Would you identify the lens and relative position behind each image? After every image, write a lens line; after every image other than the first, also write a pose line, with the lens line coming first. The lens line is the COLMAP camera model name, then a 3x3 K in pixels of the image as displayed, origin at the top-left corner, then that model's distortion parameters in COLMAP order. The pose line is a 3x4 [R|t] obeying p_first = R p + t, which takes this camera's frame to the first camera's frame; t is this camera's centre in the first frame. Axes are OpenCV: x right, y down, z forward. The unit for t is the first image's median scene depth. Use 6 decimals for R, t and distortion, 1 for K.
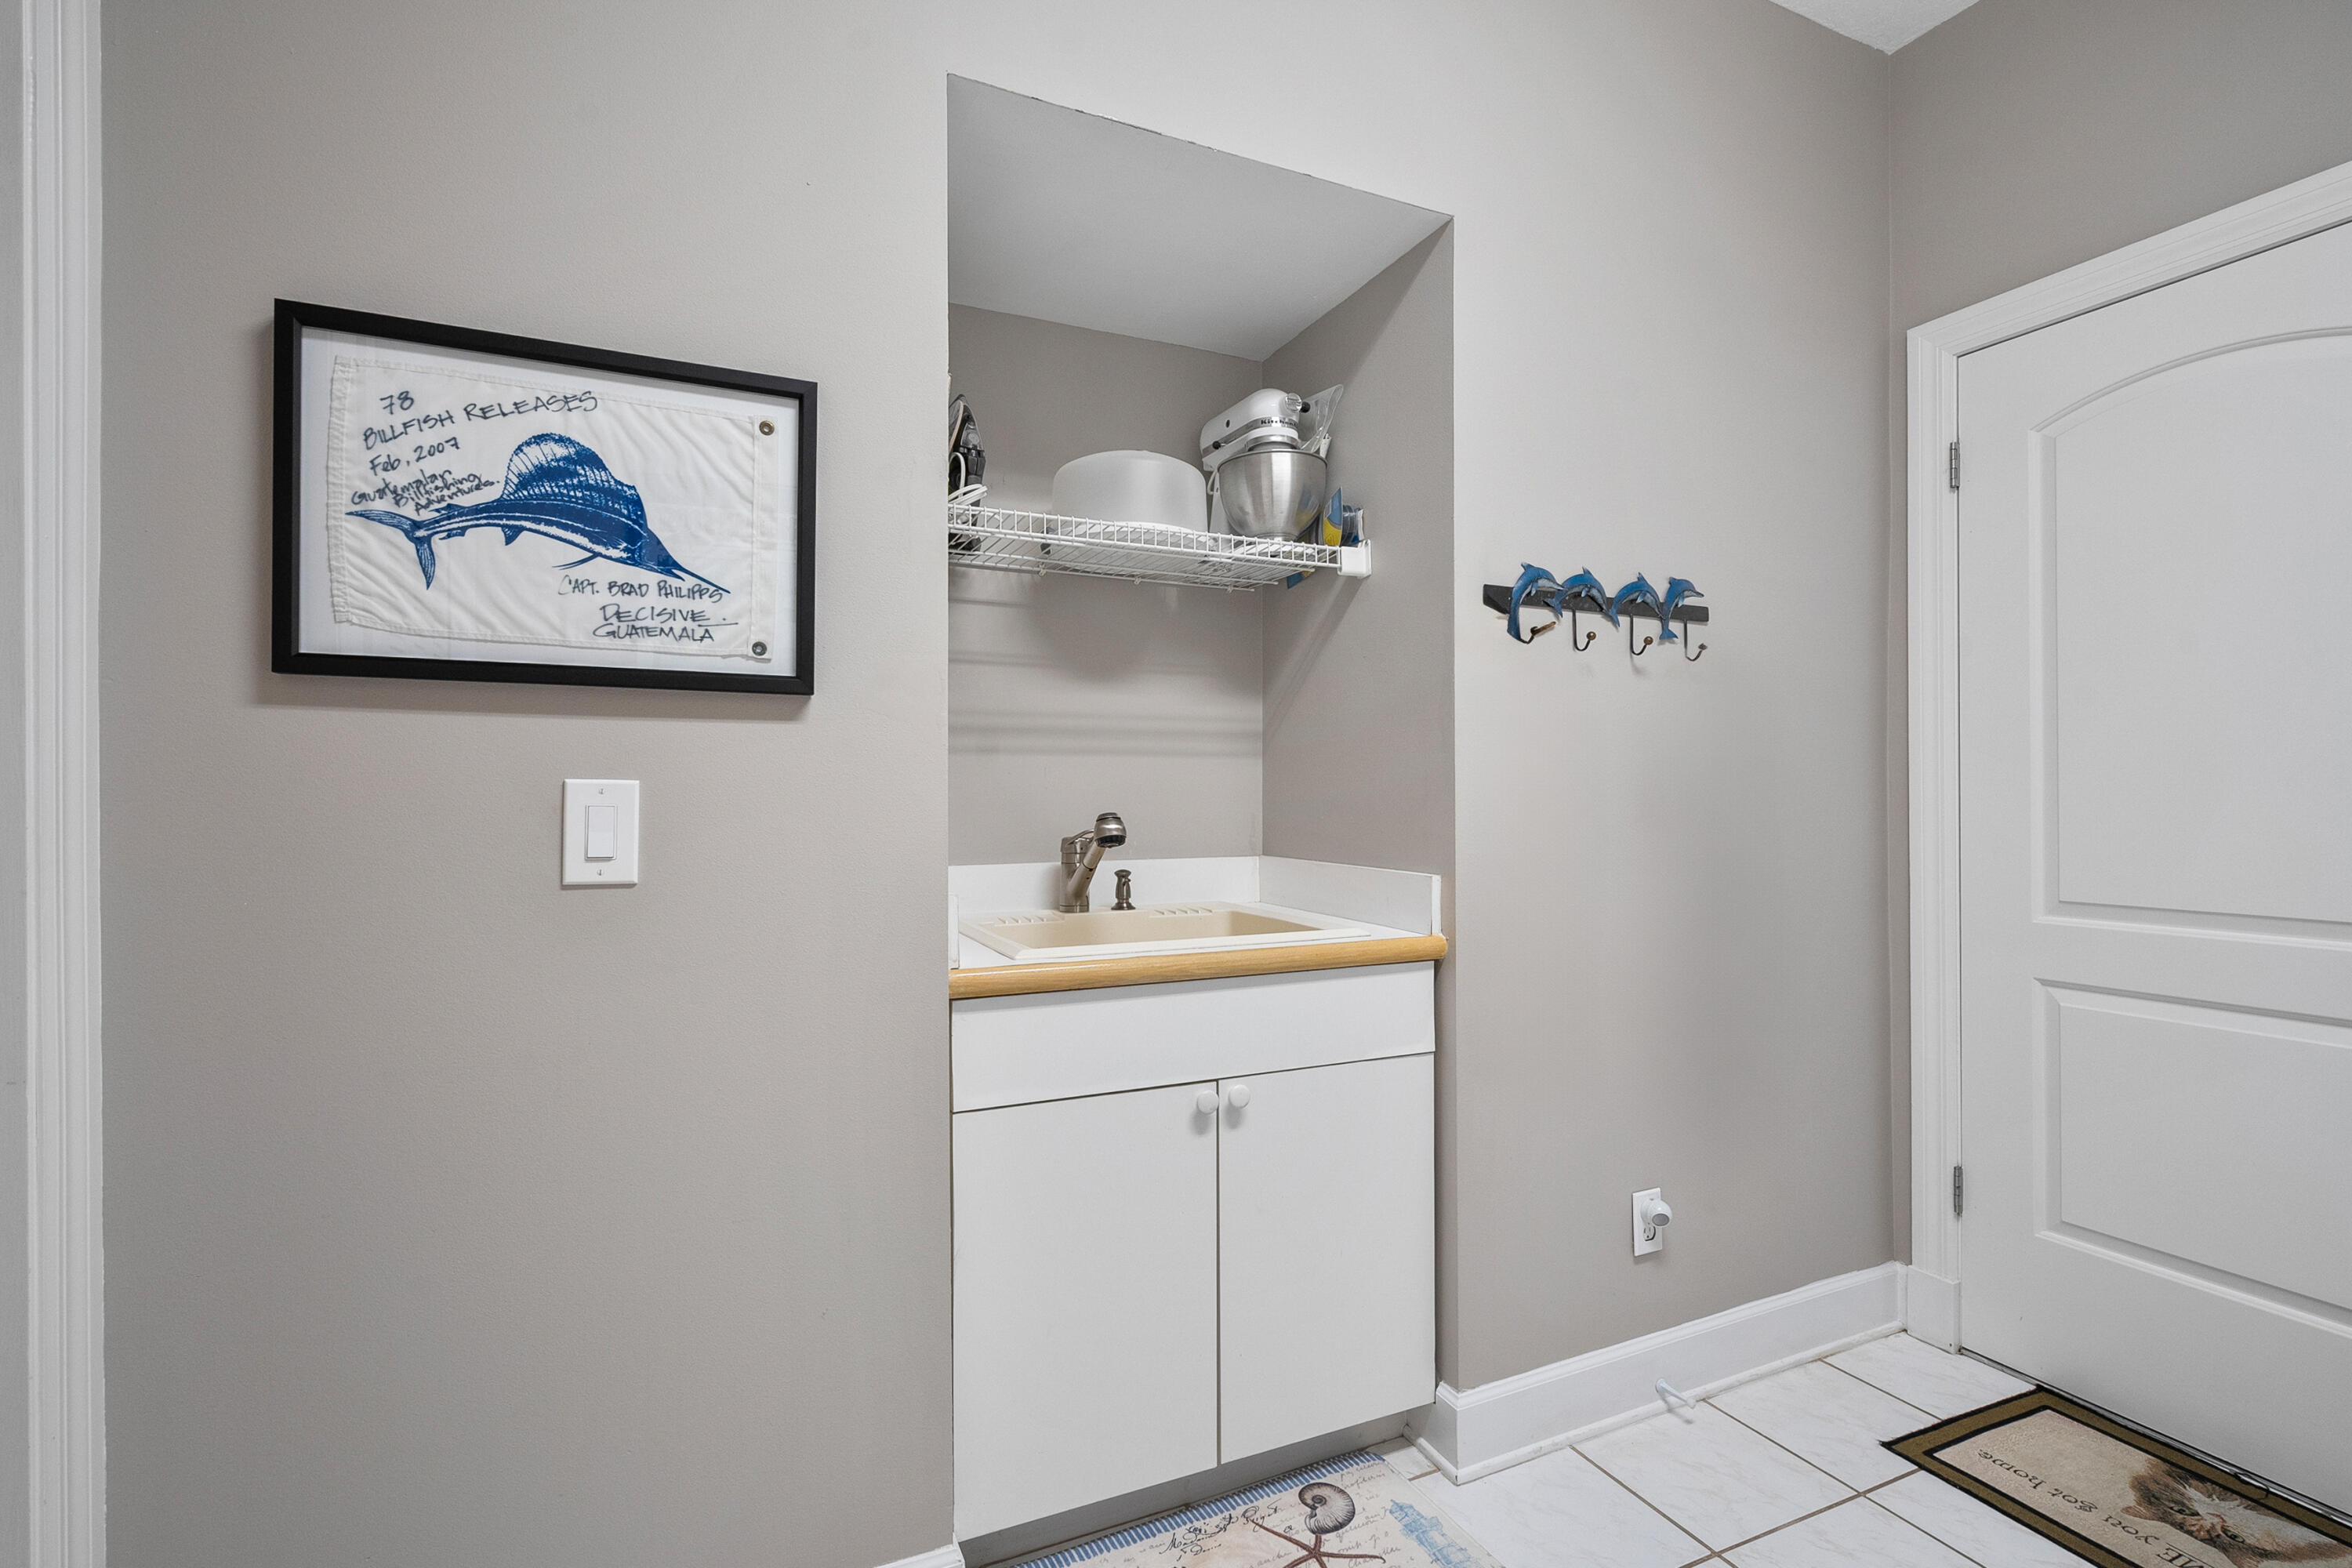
lens RADIAL K [[1054.2, 0, 1173.7], [0, 1054.2, 798.1], [0, 0, 1]] dist [-0.009744, 0.003508]
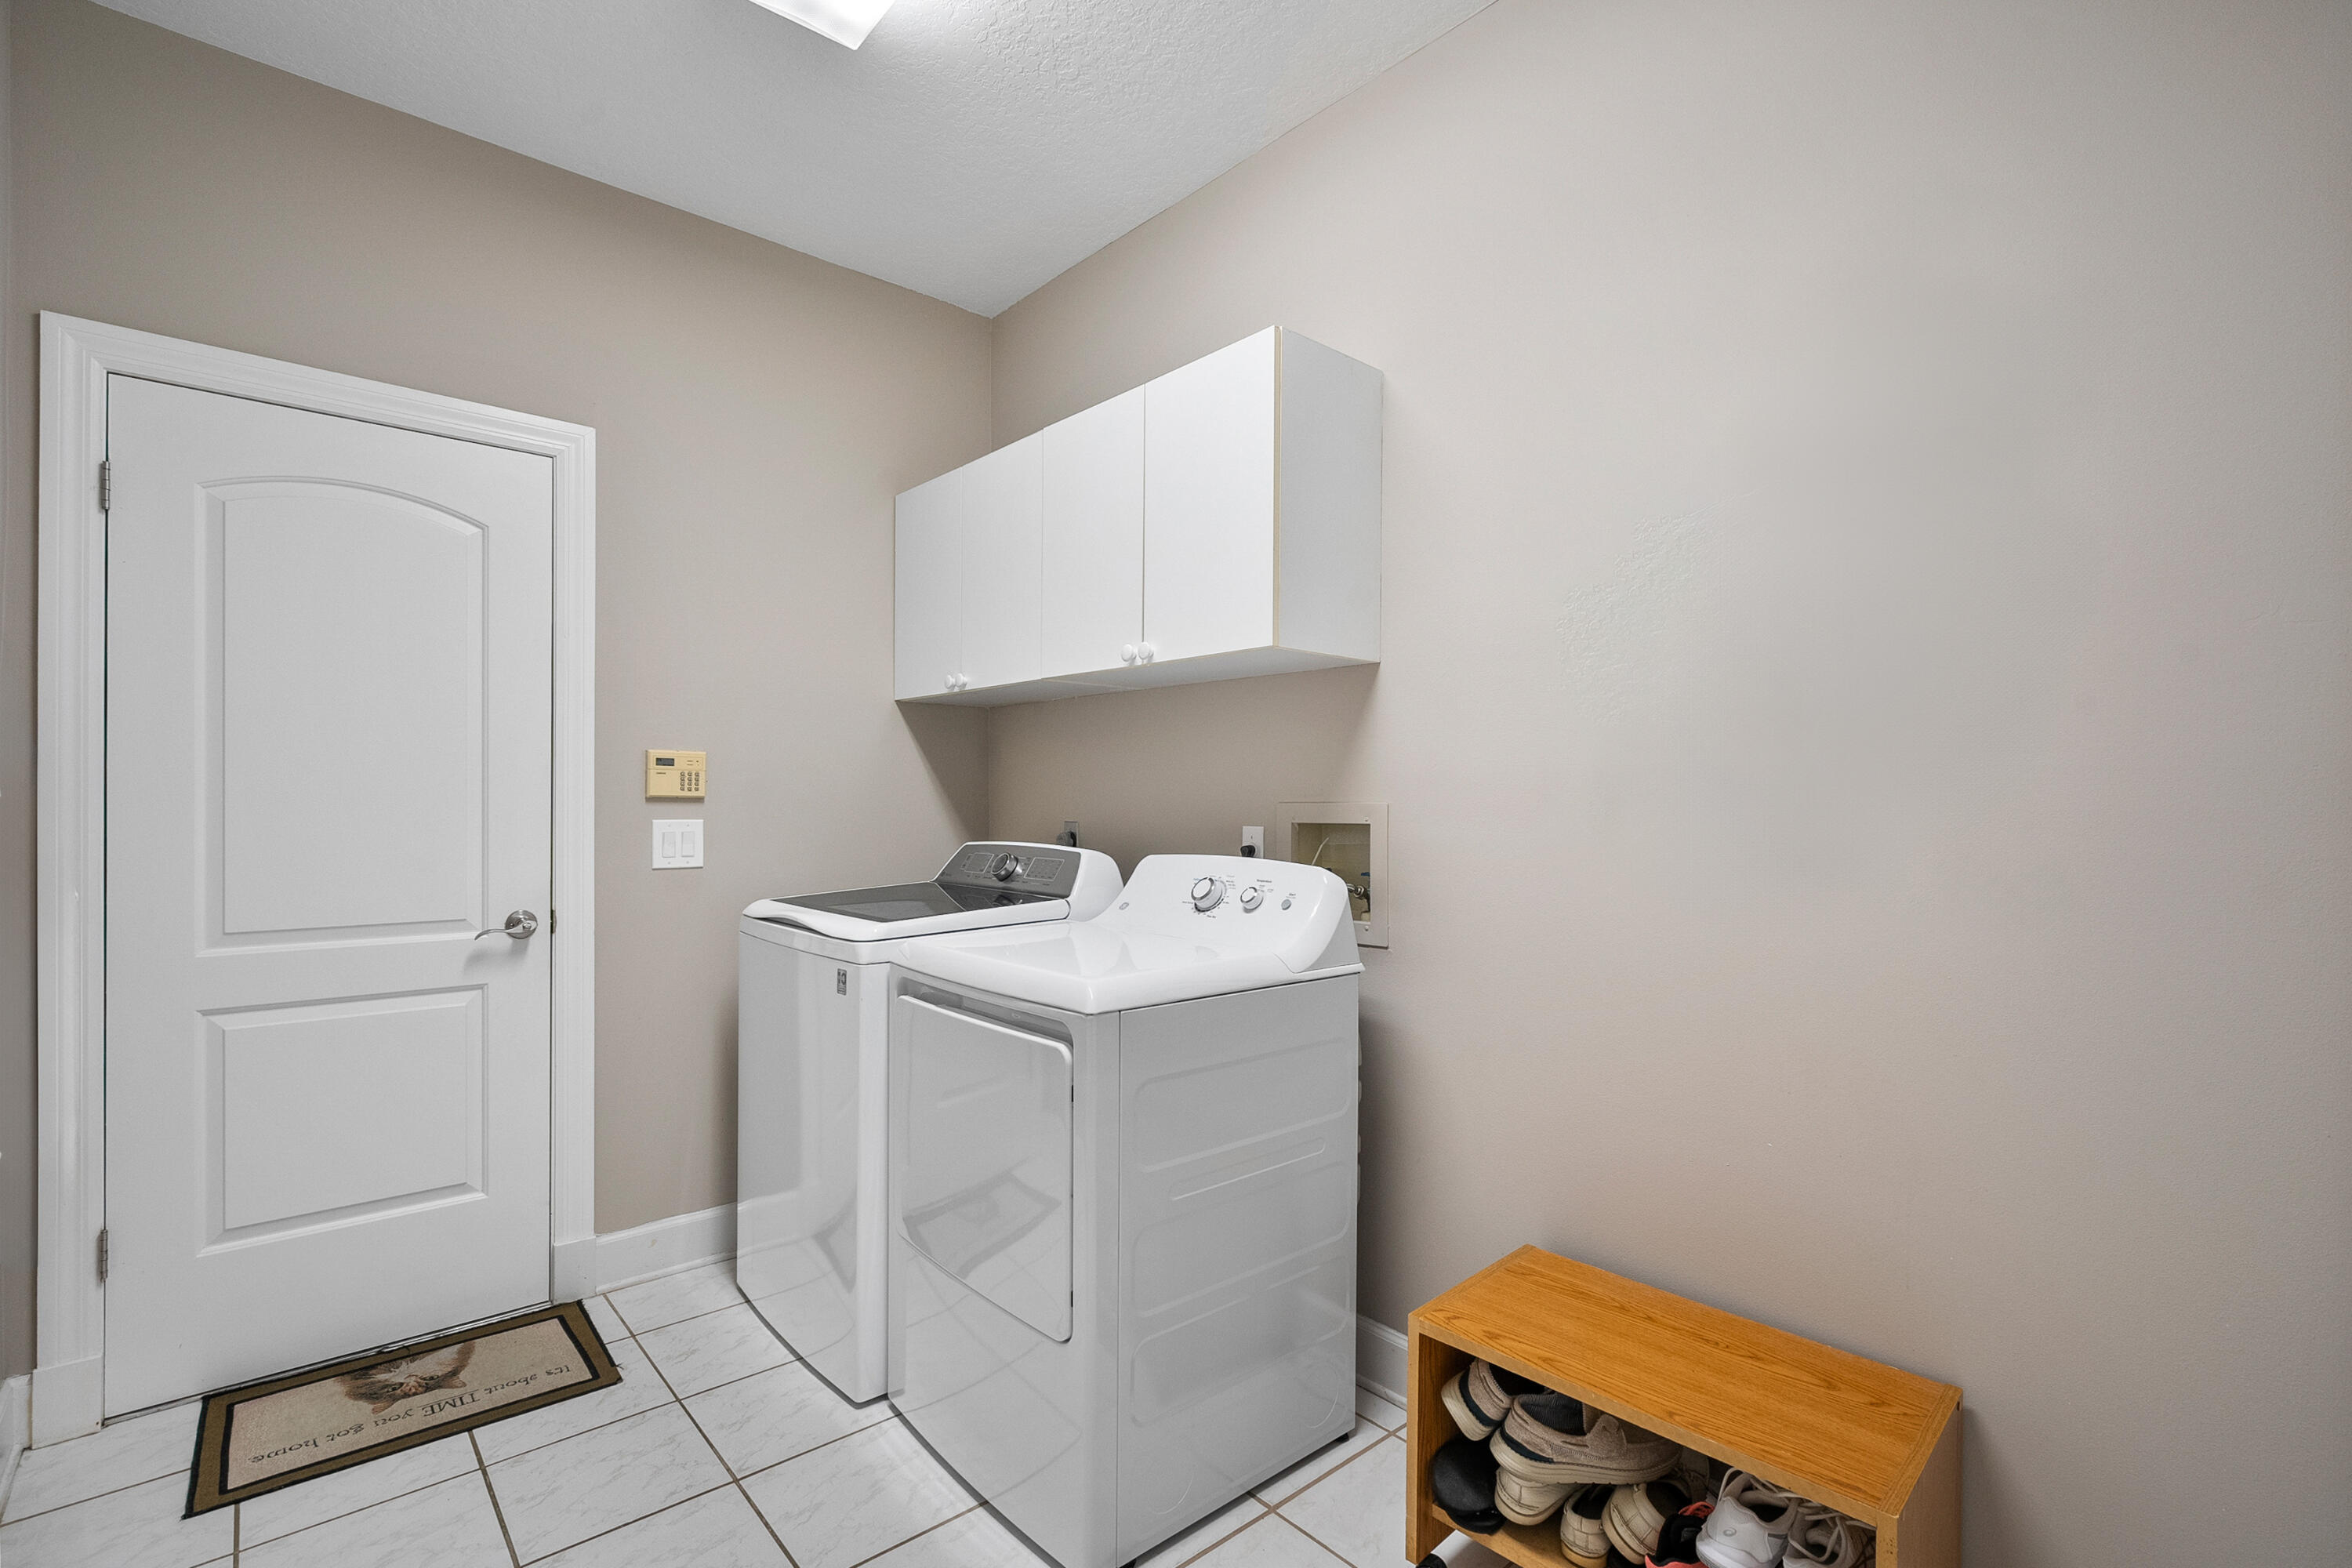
lens RADIAL K [[1054.2, 0, 1173.9], [0, 1054.2, 794.7], [0, 0, 1]] dist [-0.009744, 0.003508]
pose [[-0.290106, 0.010661, 0.956935, -0.513982], [-0.005819, 0.999900, -0.012903, -0.038968], [-0.956977, -0.009312, -0.290015, 0.417129]]
